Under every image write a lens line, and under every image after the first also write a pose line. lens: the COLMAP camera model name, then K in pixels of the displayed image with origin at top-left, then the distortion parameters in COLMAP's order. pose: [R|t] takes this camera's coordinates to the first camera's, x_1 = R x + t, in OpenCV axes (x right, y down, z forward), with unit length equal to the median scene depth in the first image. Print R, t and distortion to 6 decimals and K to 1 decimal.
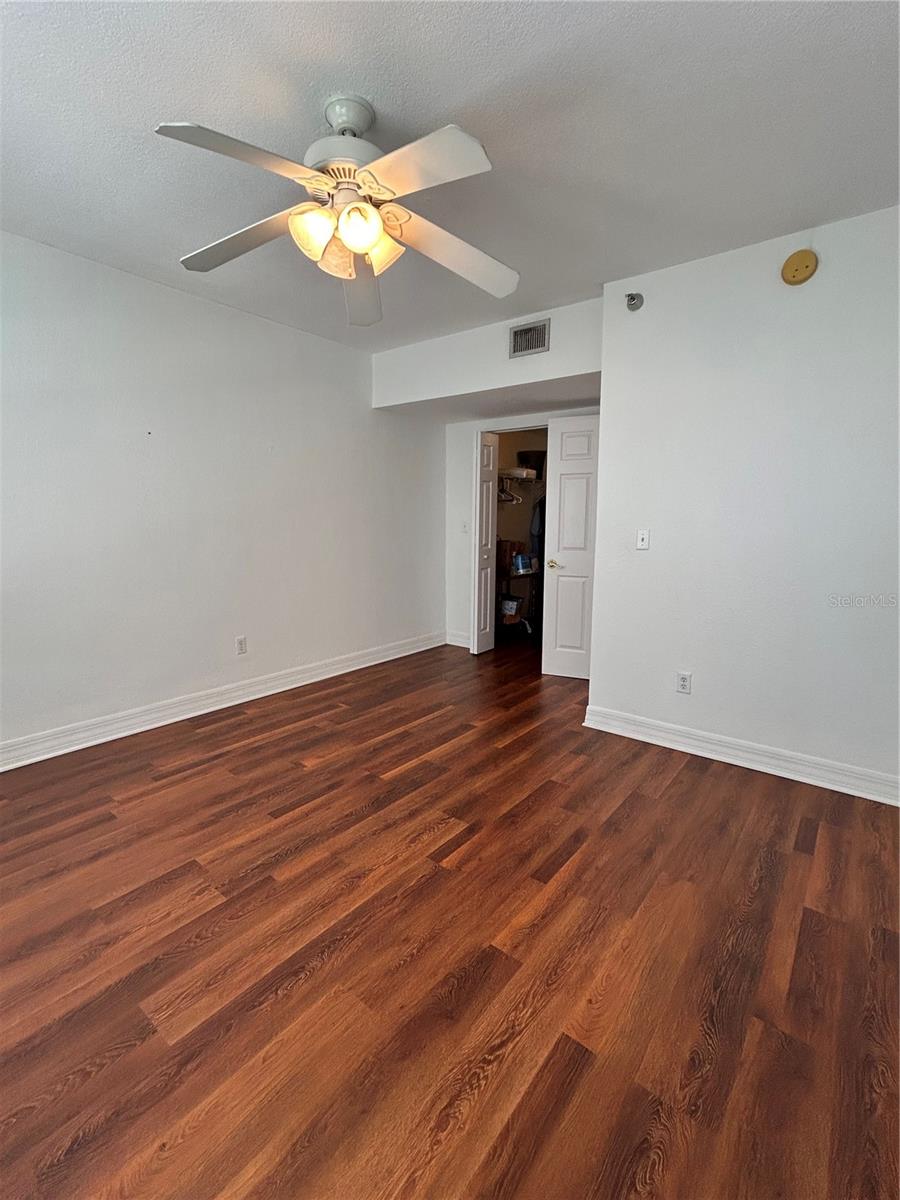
lens RADIAL K [[537.6, 0, 450.0], [0, 537.6, 600.0], [0, 0, 1]] dist [0.000398, 0.000016]
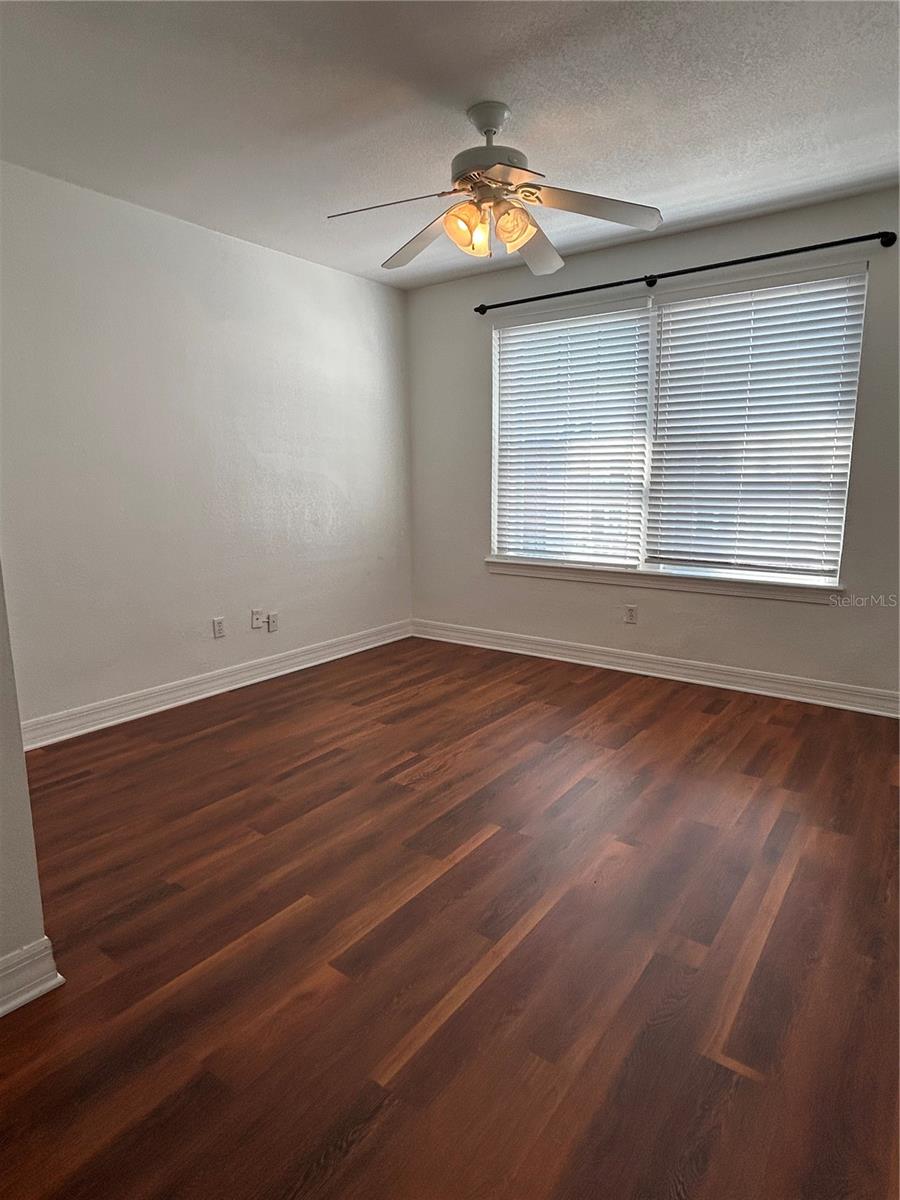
lens RADIAL K [[677.8, 0, 450.0], [0, 677.8, 600.0], [0, 0, 1]] dist [-0.000807, -0.000087]
pose [[-0.999470, 0.003868, -0.032333, -0.043087], [-0.006697, 0.947285, 0.320322, -0.329962], [0.031868, 0.320369, -0.946757, 2.292537]]
